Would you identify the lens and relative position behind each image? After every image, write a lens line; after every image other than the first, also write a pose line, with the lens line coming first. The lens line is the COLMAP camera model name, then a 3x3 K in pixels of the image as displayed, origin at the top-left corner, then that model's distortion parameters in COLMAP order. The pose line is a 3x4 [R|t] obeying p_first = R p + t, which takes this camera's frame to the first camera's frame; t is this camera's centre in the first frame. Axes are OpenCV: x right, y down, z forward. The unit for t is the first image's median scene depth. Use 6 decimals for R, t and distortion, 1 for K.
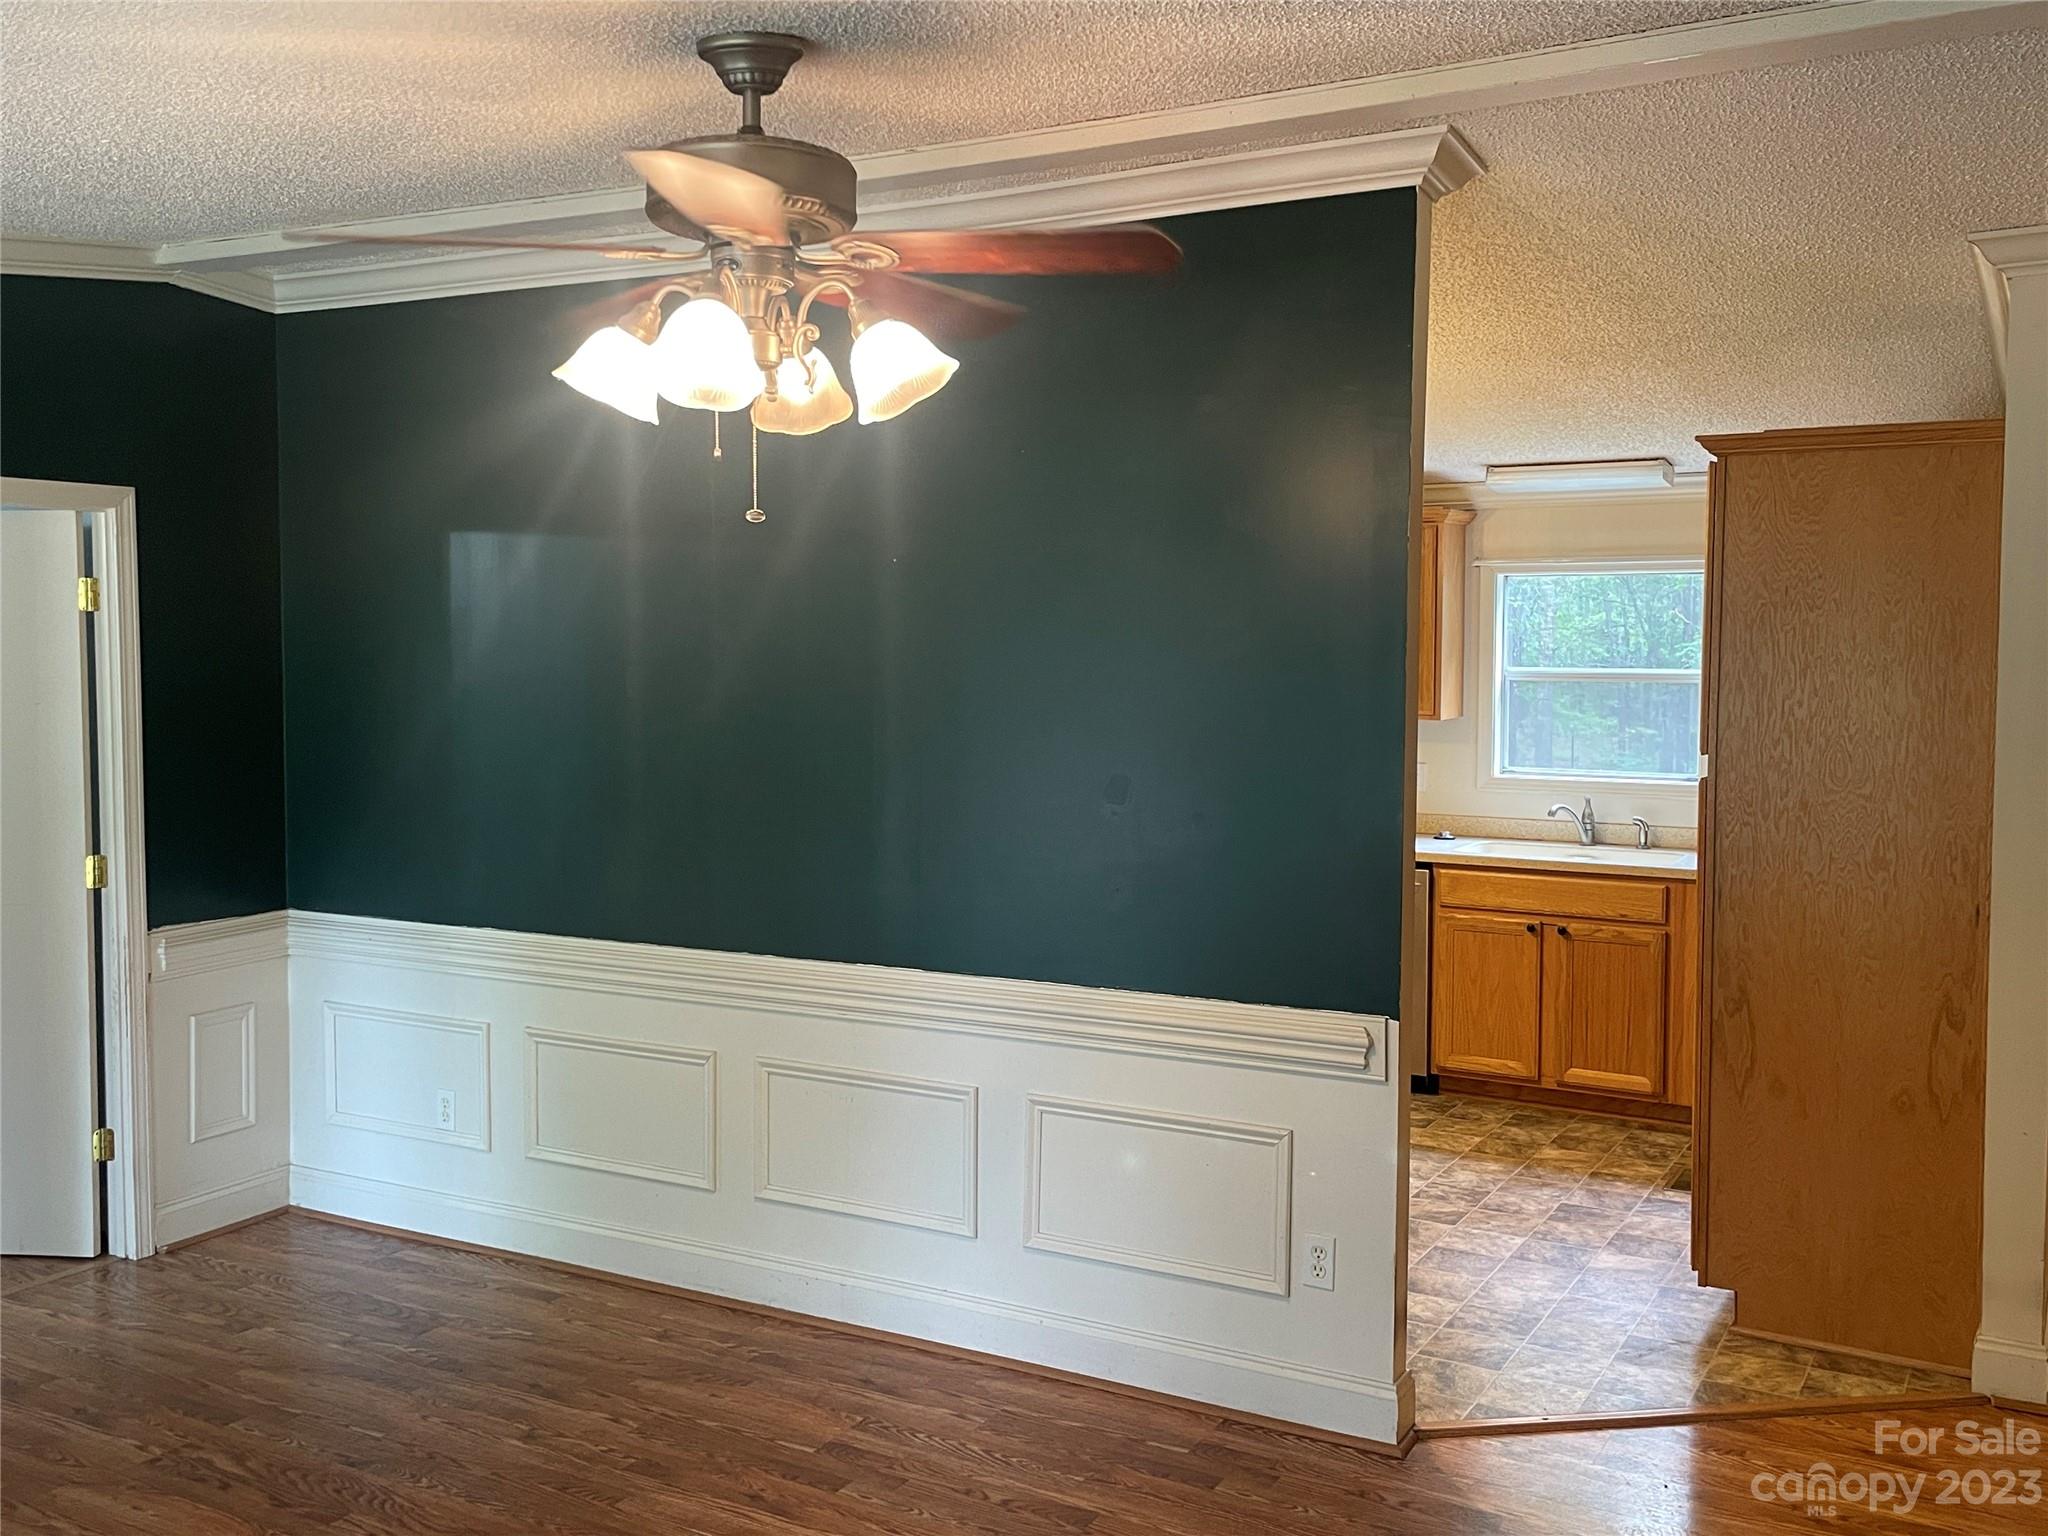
lens RADIAL K [[1879.0, 0, 1024.0], [0, 1879.0, 768.0], [0, 0, 1]] dist [0.109021, -0.165689]
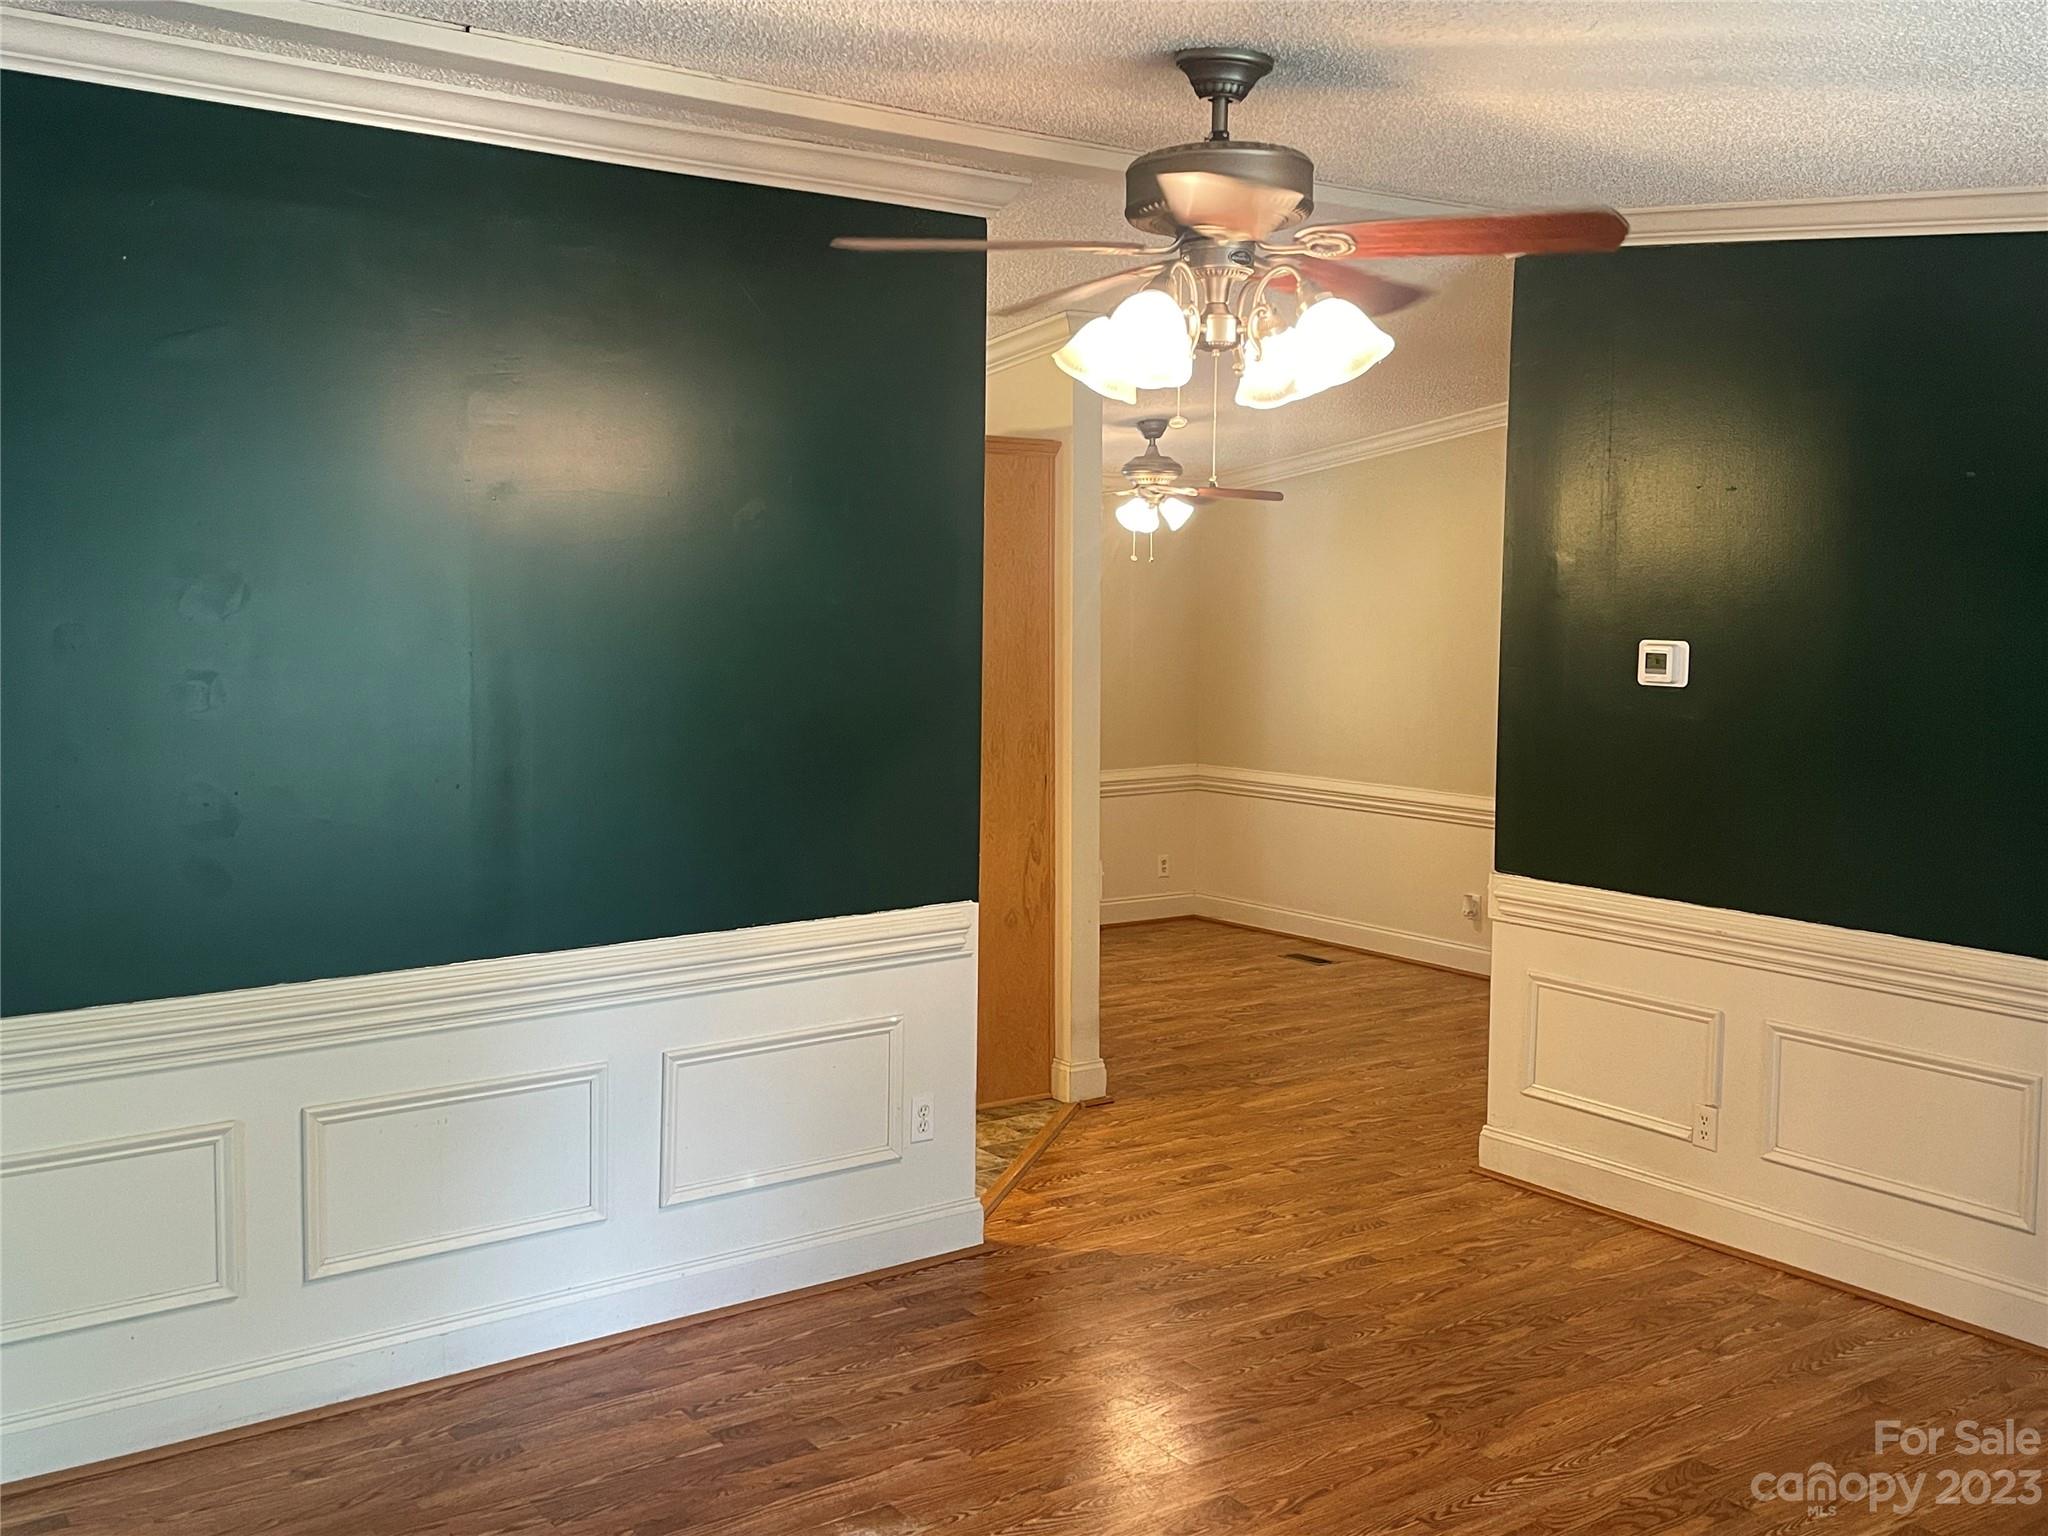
lens RADIAL K [[1861.5, 0, 1024.0], [0, 1861.5, 768.0], [0, 0, 1]] dist [0.001681, 0.009006]
pose [[0.412733, -0.085790, 0.906803, -0.786243], [0.059523, 0.995967, 0.067134, -0.028130], [-0.908905, 0.026267, 0.416175, 0.424972]]
